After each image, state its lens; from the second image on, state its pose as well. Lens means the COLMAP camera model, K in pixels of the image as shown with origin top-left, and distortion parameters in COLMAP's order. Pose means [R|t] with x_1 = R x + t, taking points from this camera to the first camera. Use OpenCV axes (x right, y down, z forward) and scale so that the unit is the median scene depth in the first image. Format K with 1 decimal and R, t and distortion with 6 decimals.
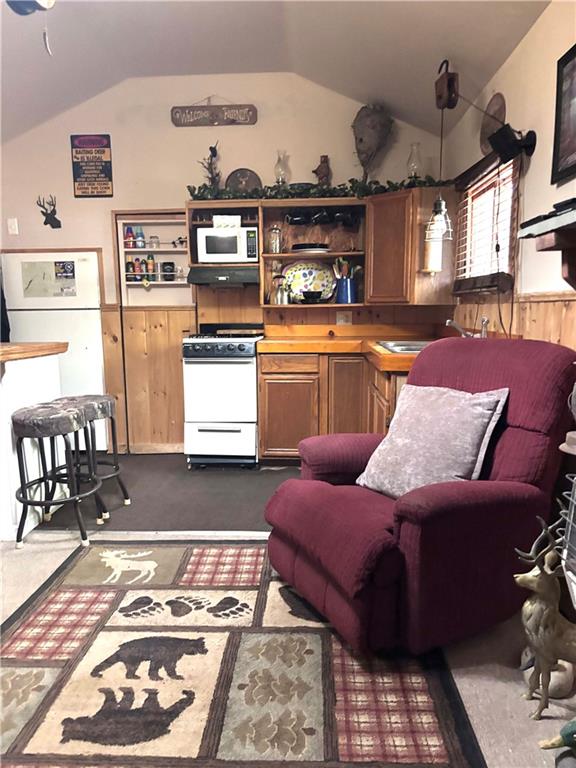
lens RADIAL K [[578.4, 0, 284.3], [0, 578.4, 390.6], [0, 0, 1]] dist [0.046858, -0.055850]
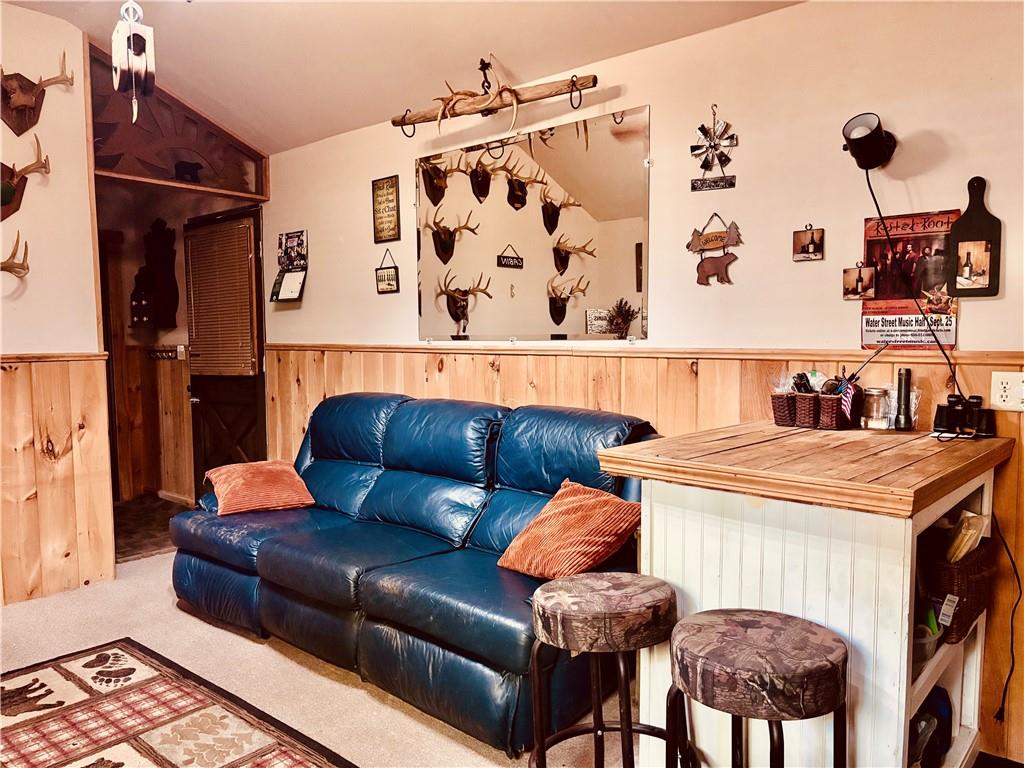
lens RADIAL K [[771.2, 0, 521.3], [0, 771.2, 398.0], [0, 0, 1]] dist [0.046858, -0.055850]
pose [[-0.613909, 0.086845, -0.784585, 0.155664], [-0.090755, 0.979574, 0.179440, -0.274522], [0.784142, 0.181365, -0.593488, 1.515933]]
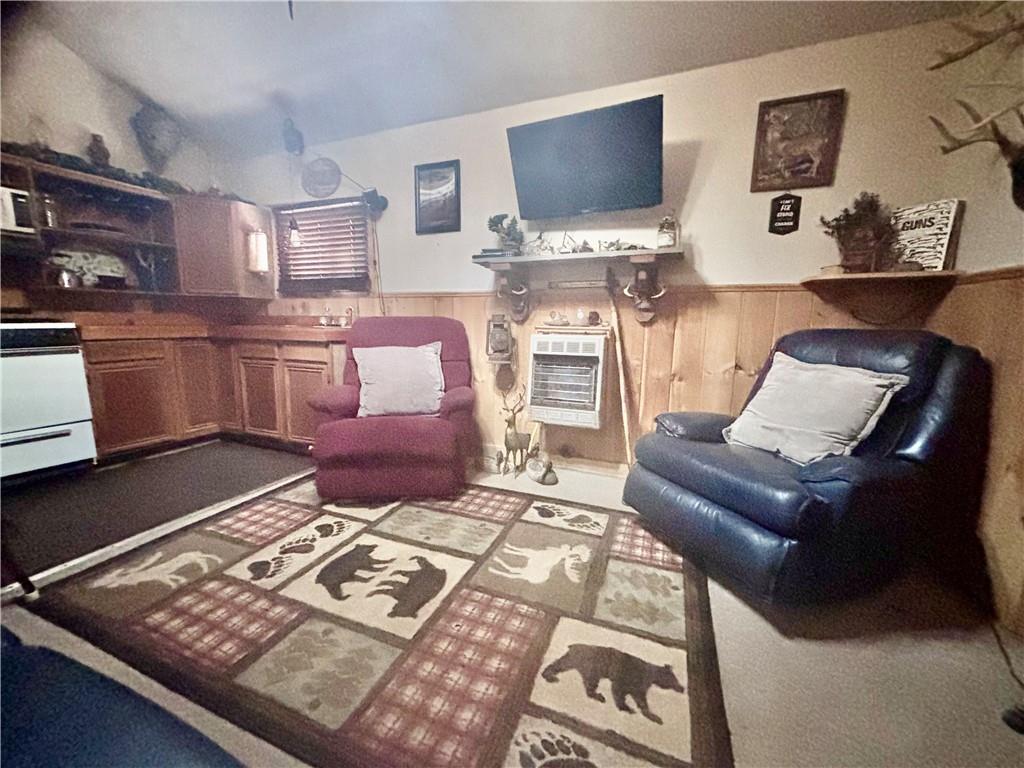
lens RADIAL K [[410.2, 0, 511.9], [0, 410.2, 384.3], [0, 0, 1]] dist [-0.006360, 0.001987]
pose [[0.330639, -0.134173, 0.934171, -0.672830], [0.115576, 0.988148, 0.101019, 0.022584], [-0.936654, 0.074567, 0.342227, 0.288141]]
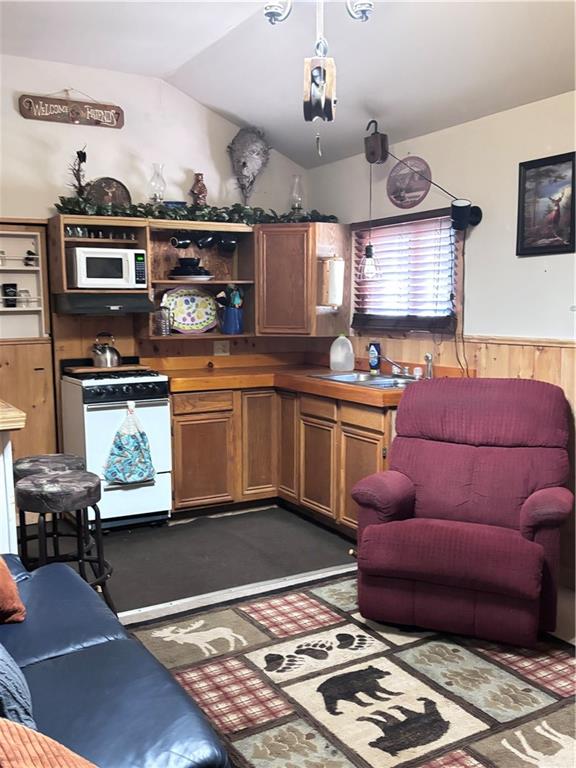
lens RADIAL K [[755.7, 0, 295.4], [0, 755.7, 390.3], [0, 0, 1]] dist [0.022678, 0.000000]
pose [[0.836192, -0.059929, 0.545153, -0.827111], [0.074536, 0.997207, -0.004704, -0.079811], [-0.543348, 0.044567, 0.838324, -0.118979]]
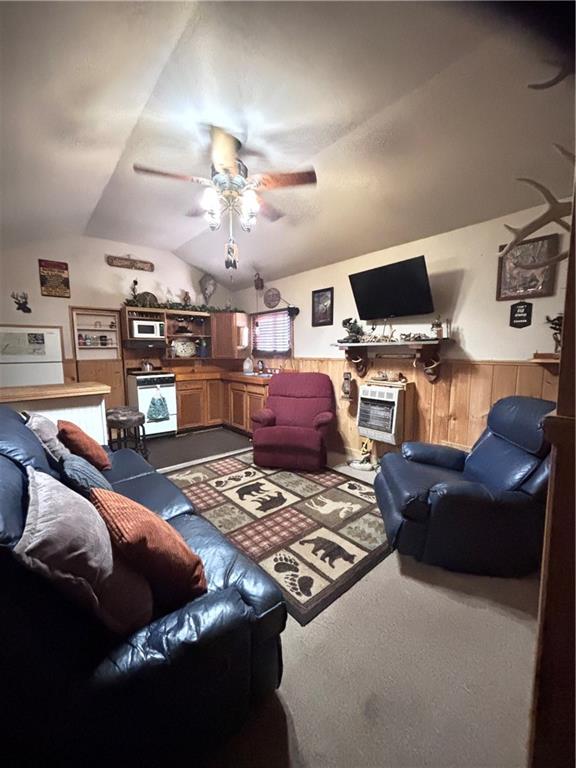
lens RADIAL K [[308.4, 0, 287.7], [0, 308.4, 381.9], [0, 0, 1]] dist [-0.001144, -0.002447]
pose [[0.726611, -0.066248, 0.683847, -0.841089], [0.092994, 0.995664, -0.002355, -0.034457], [-0.680726, 0.065305, 0.729621, -0.183079]]
